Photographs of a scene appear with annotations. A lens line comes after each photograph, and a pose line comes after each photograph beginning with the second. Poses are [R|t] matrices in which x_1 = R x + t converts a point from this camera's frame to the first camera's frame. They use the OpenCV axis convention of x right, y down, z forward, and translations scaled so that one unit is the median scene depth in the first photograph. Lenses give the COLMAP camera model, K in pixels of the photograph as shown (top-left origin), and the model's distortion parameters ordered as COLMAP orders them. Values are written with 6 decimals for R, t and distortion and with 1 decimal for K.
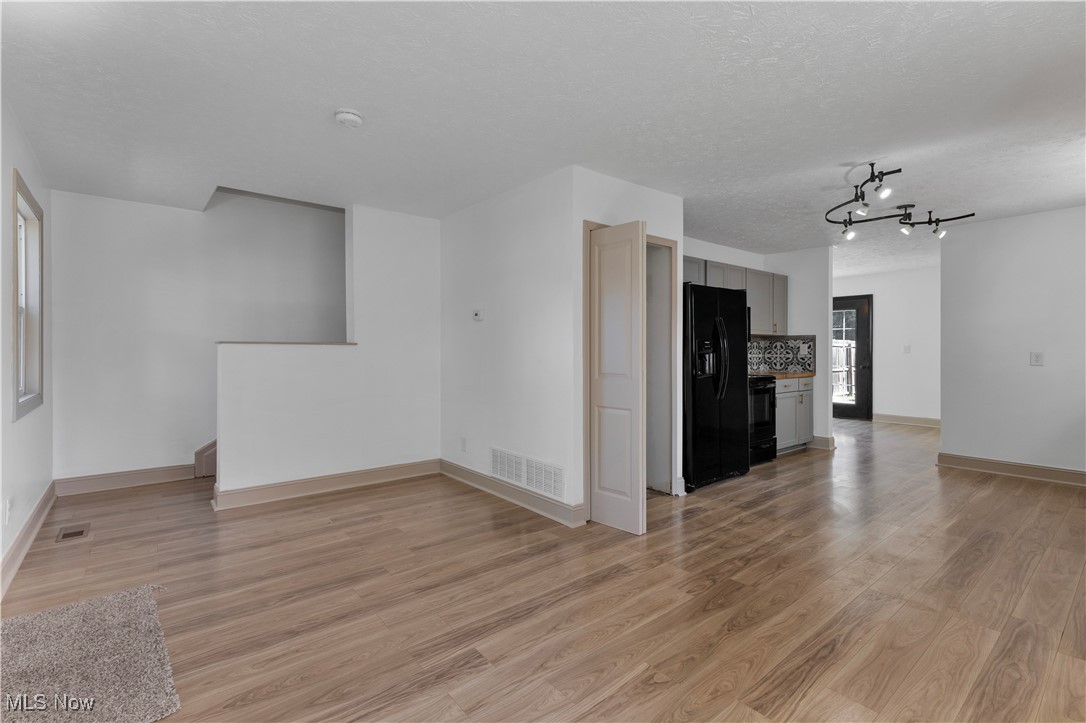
lens RADIAL K [[485.1, 0, 537.5], [0, 485.1, 358.1], [0, 0, 1]] dist [0.000917, -0.001200]
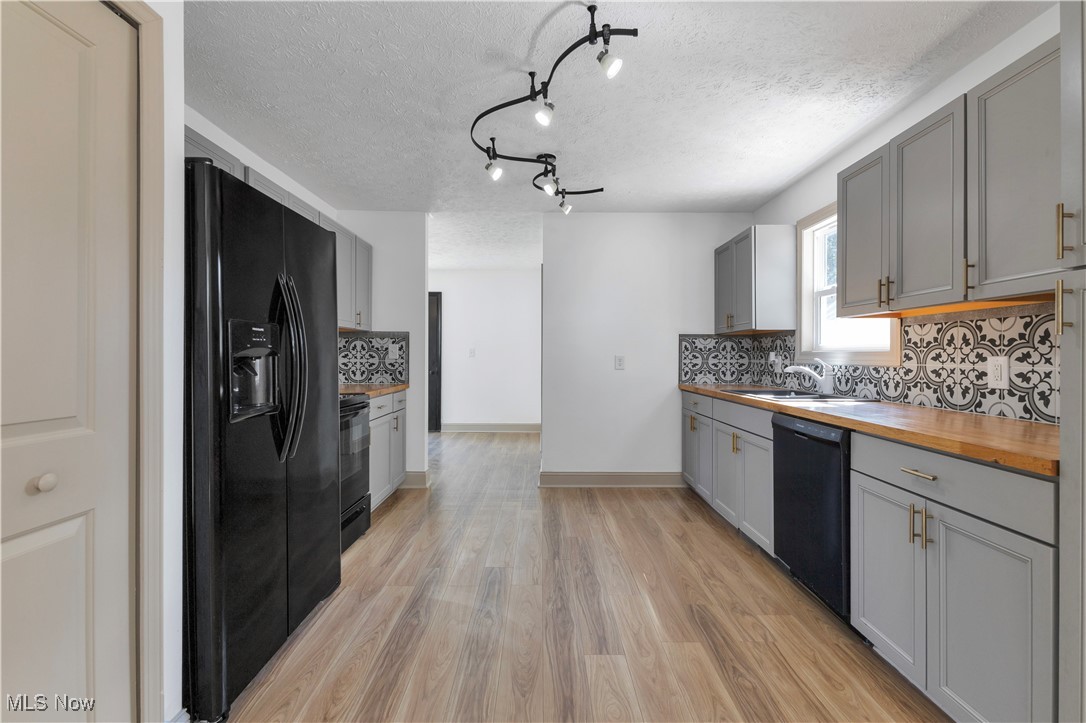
lens RADIAL K [[485.1, 0, 534.7], [0, 485.1, 352.9], [0, 0, 1]] dist [0.000917, -0.001200]
pose [[0.628756, 0.007959, 0.777562, 0.142240], [0.007215, 0.999845, -0.016068, -0.003318], [-0.777569, 0.015713, 0.628601, 0.444581]]
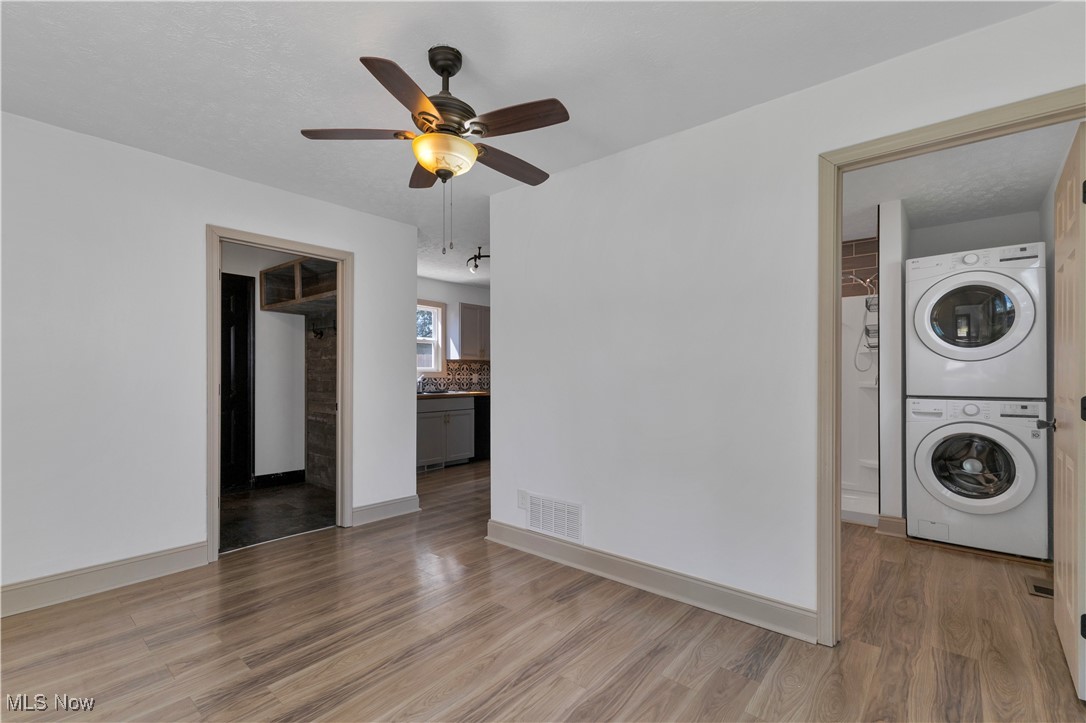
lens RADIAL K [[485.1, 0, 541.1], [0, 485.1, 368.2], [0, 0, 1]] dist [0.000917, -0.001200]
pose [[-0.980793, -0.004661, -0.194994, 0.576928], [-0.005902, 0.999966, 0.005783, -0.021674], [0.194960, 0.006822, -0.980787, 1.395240]]
